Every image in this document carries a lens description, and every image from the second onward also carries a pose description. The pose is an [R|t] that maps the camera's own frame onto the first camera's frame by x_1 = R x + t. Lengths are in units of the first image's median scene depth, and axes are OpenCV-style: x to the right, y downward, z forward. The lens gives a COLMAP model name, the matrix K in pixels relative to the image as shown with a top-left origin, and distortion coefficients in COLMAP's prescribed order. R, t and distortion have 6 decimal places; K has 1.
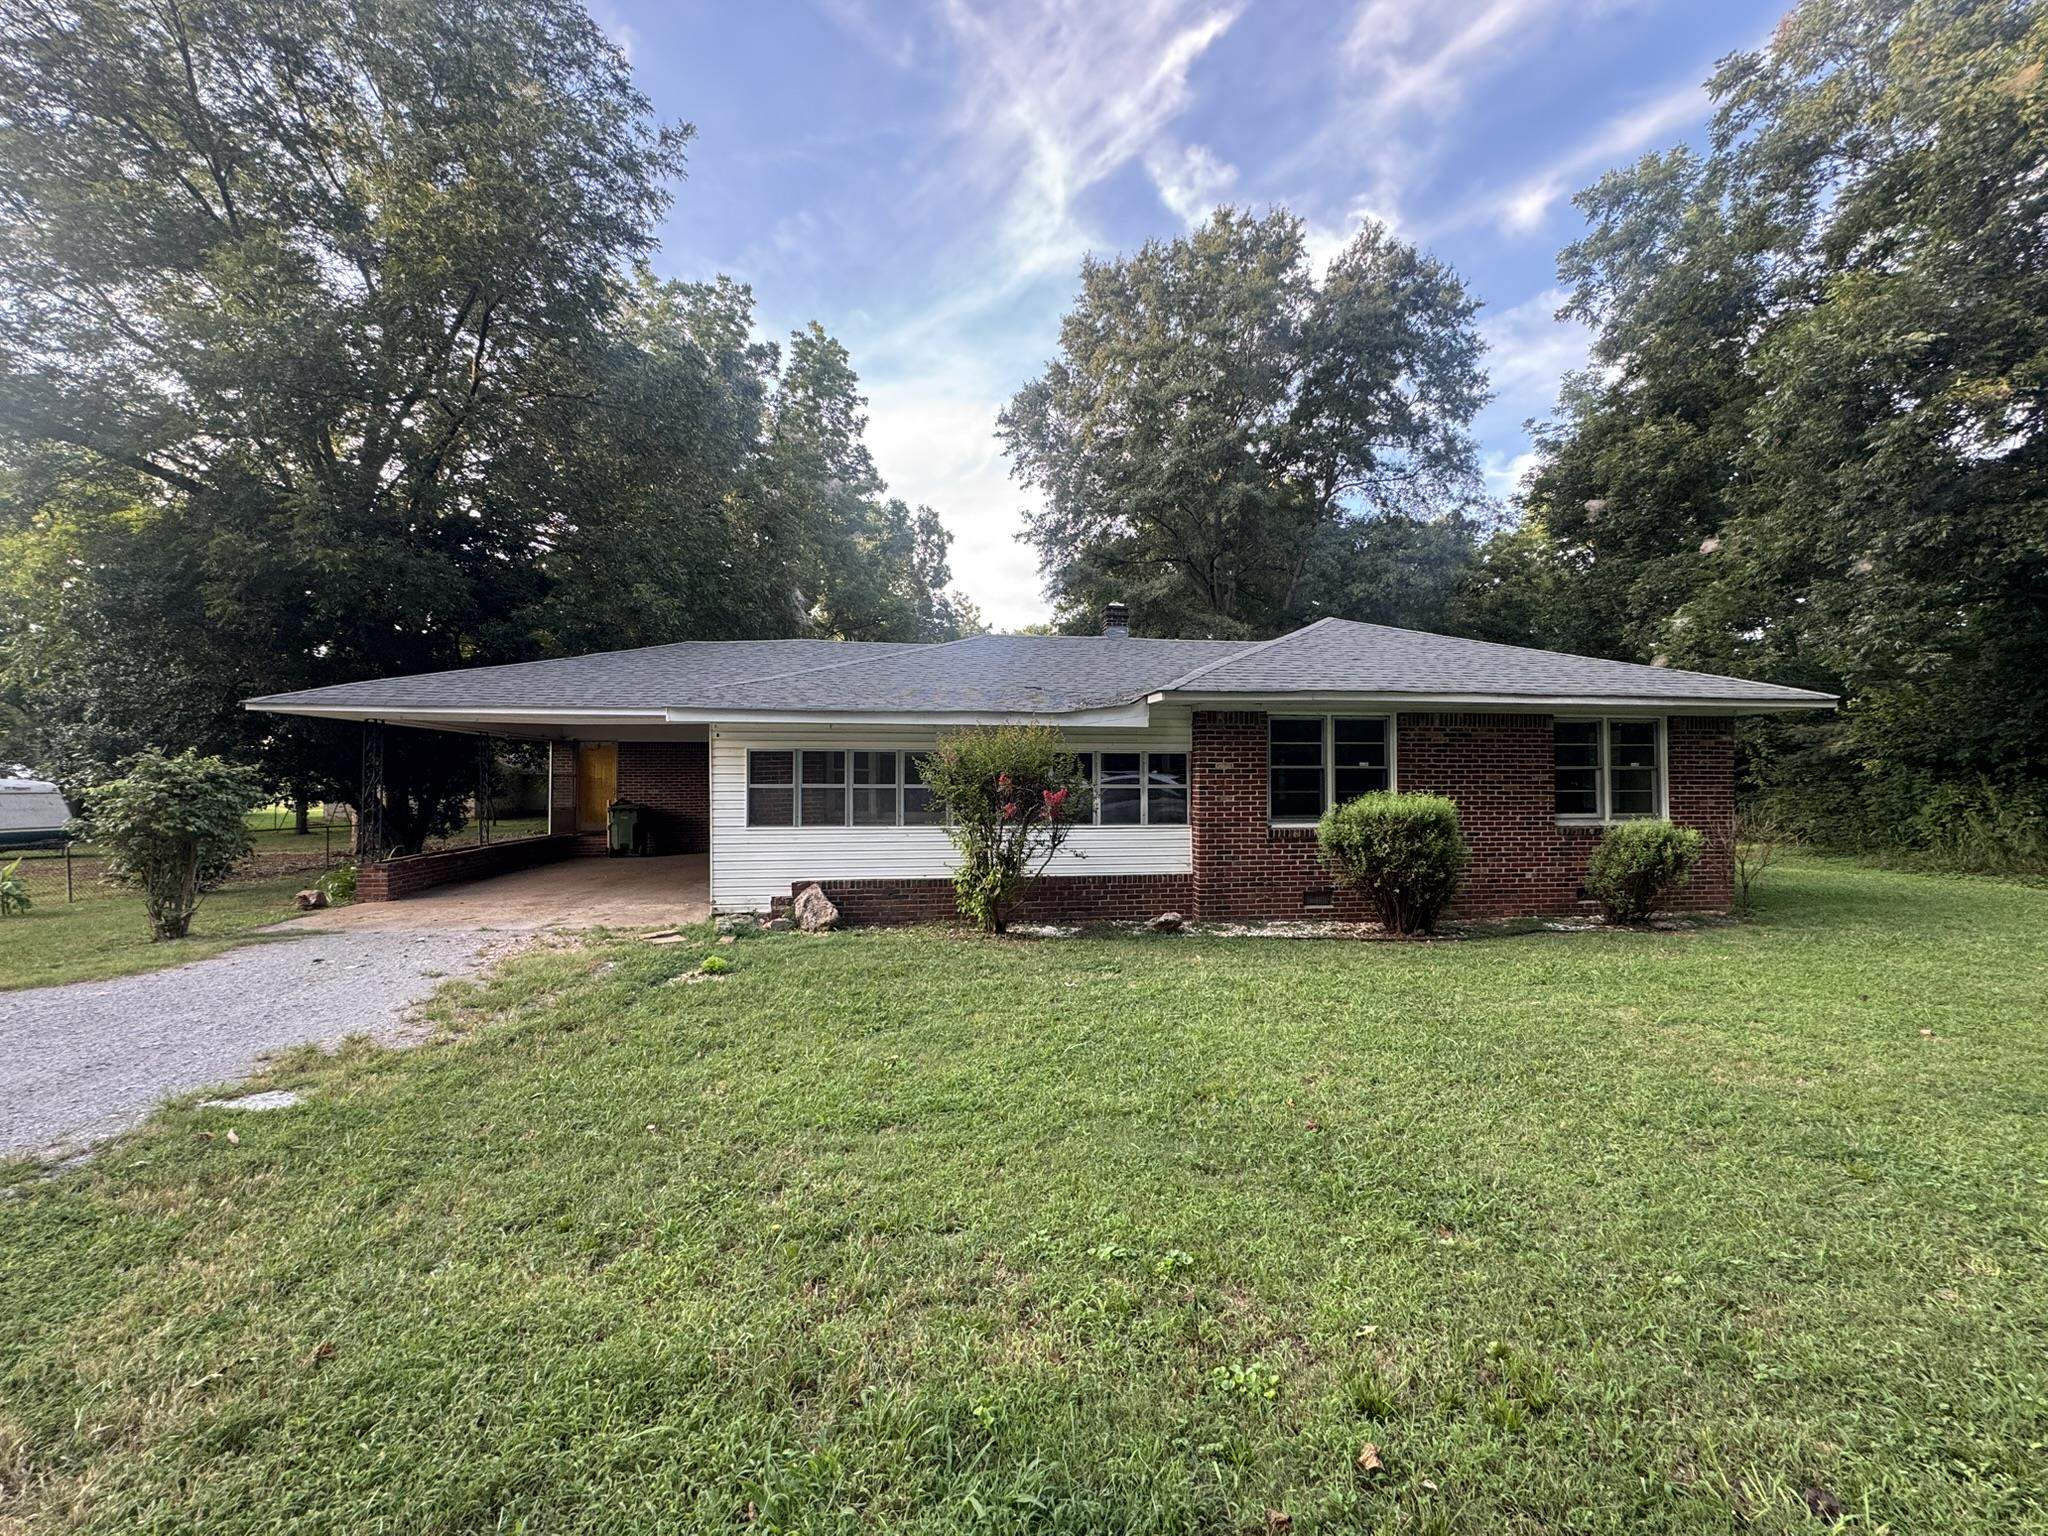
lens RADIAL K [[815.3, 0, 1021.5], [0, 815.3, 773.2], [0, 0, 1]] dist [-0.001087, 0.000588]
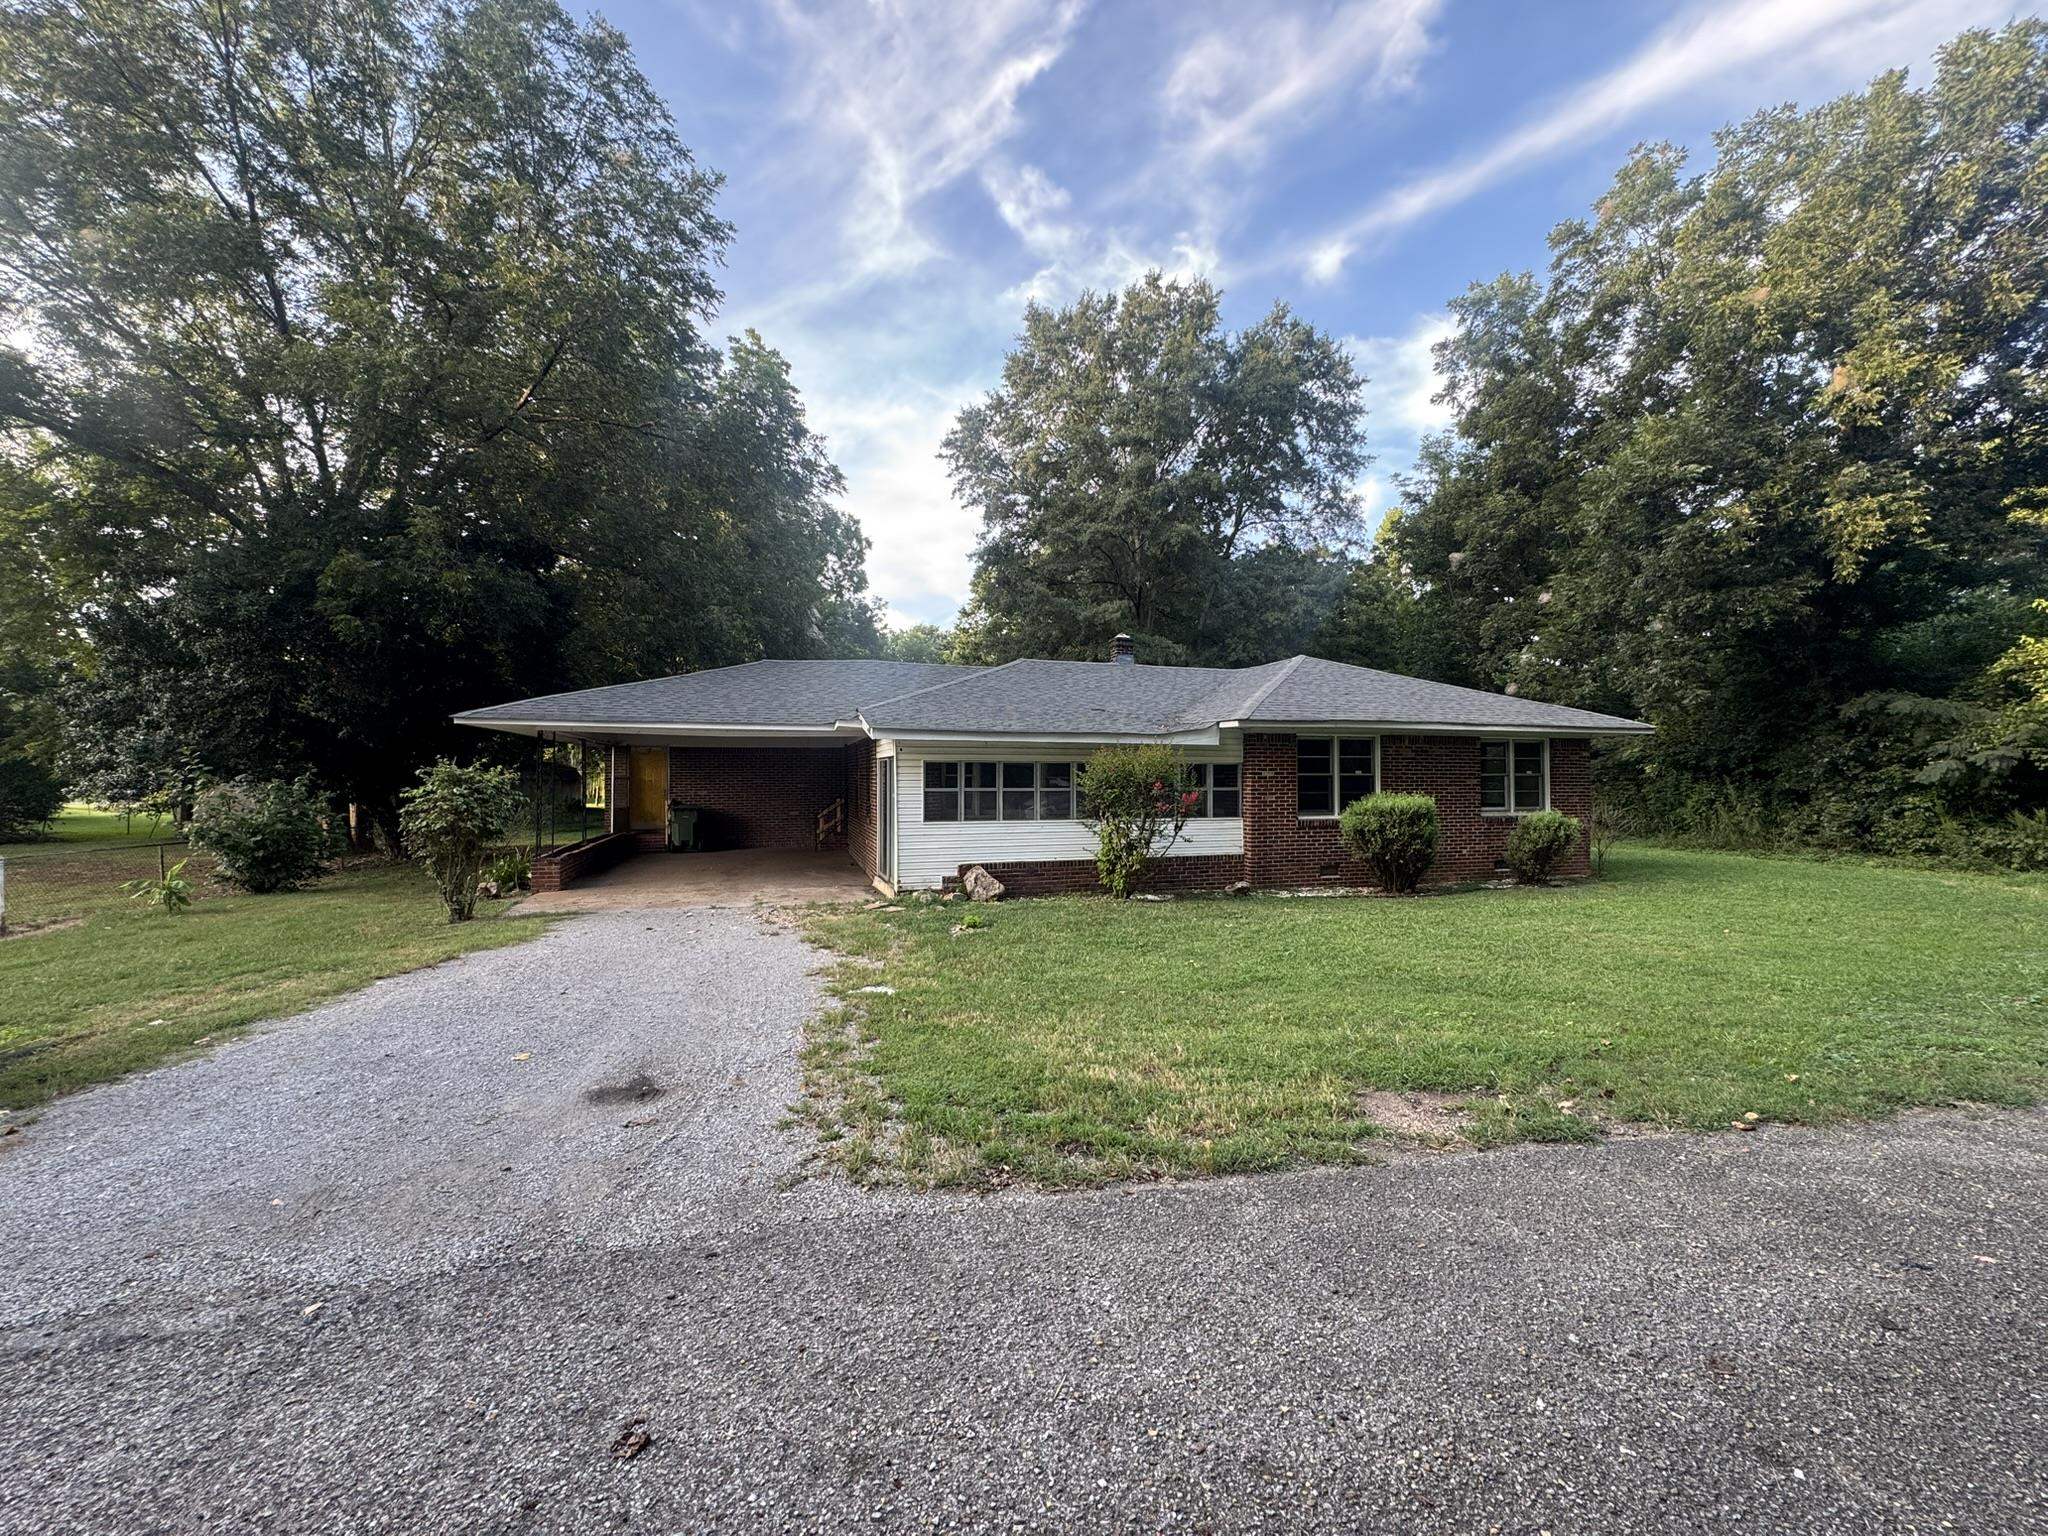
lens RADIAL K [[814.8, 0, 1022.7], [0, 814.8, 775.2], [0, 0, 1]] dist [0.000539, 0.000057]
pose [[0.985739, 0.000146, 0.168284, -0.204472], [-0.001046, 0.999986, 0.005261, -0.007103], [-0.168281, -0.005362, 0.985725, -0.142159]]
